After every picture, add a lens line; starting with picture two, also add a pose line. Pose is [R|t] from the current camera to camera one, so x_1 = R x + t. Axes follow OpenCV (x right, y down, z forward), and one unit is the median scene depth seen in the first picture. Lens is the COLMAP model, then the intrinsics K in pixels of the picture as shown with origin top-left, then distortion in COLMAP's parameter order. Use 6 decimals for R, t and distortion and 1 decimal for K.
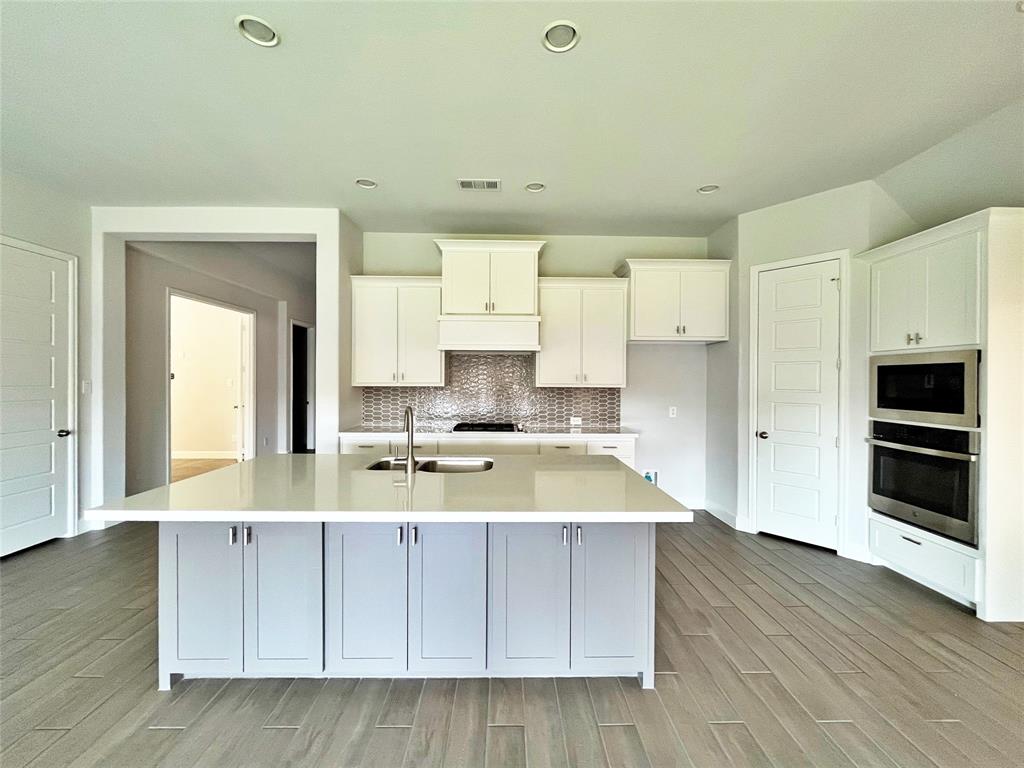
lens RADIAL K [[415.5, 0, 513.5], [0, 415.5, 381.5], [0, 0, 1]] dist [-0.002556, 0.000303]
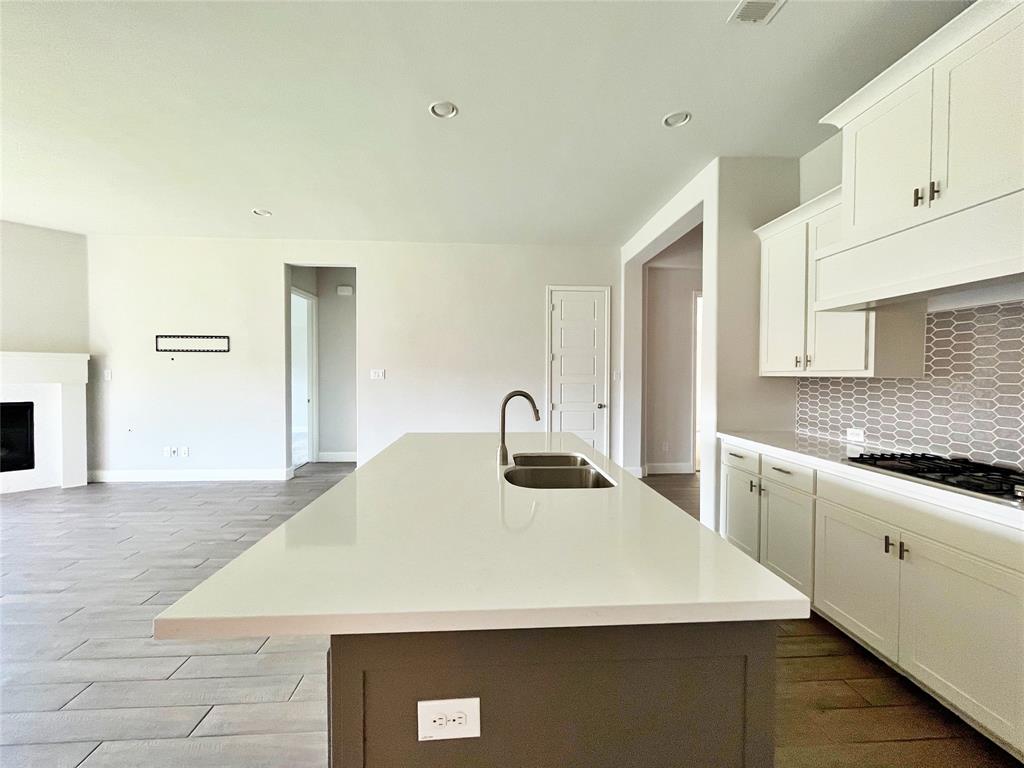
lens RADIAL K [[415.5, 0, 513.5], [0, 415.5, 381.5], [0, 0, 1]] dist [-0.002556, 0.000303]
pose [[0.046657, 0.014182, -0.998810, 0.387674], [-0.009034, 0.999864, 0.013775, 0.016487], [0.998870, 0.008381, 0.046779, 0.580968]]
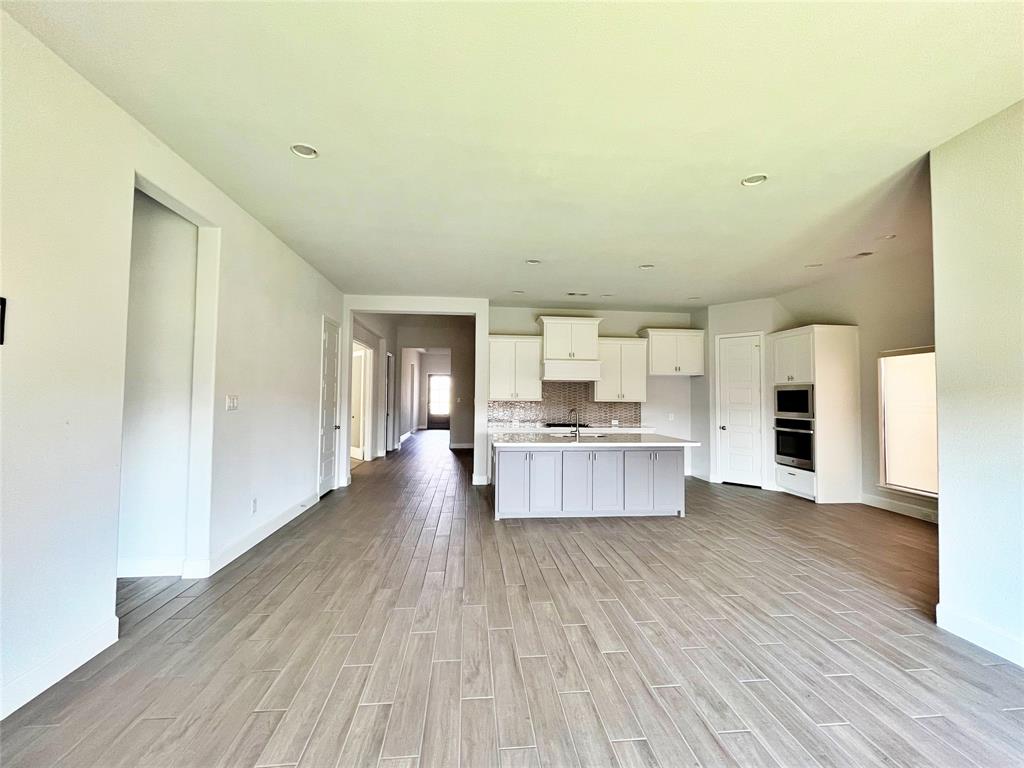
lens RADIAL K [[434.5, 0, 509.2], [0, 434.5, 380.7], [0, 0, 1]] dist [0.000981, 0.000189]
pose [[0.996561, 0.006318, 0.082627, -0.490338], [-0.002778, 0.999076, -0.042889, 0.006704], [-0.082821, 0.042512, 0.995657, -0.822045]]
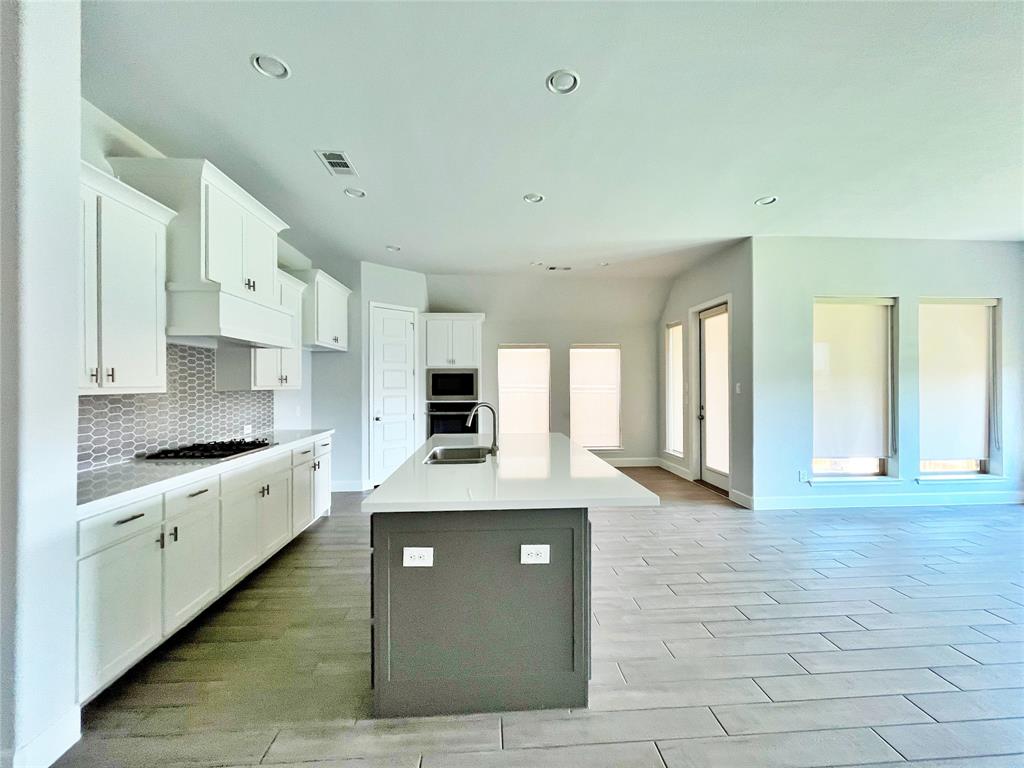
lens RADIAL K [[415.5, 0, 513.5], [0, 415.5, 381.5], [0, 0, 1]] dist [-0.002556, 0.000303]
pose [[-0.053406, -0.000786, 0.998573, -0.883154], [0.009271, 0.999956, 0.001283, -0.000078], [-0.998530, 0.009326, -0.053396, 0.596809]]
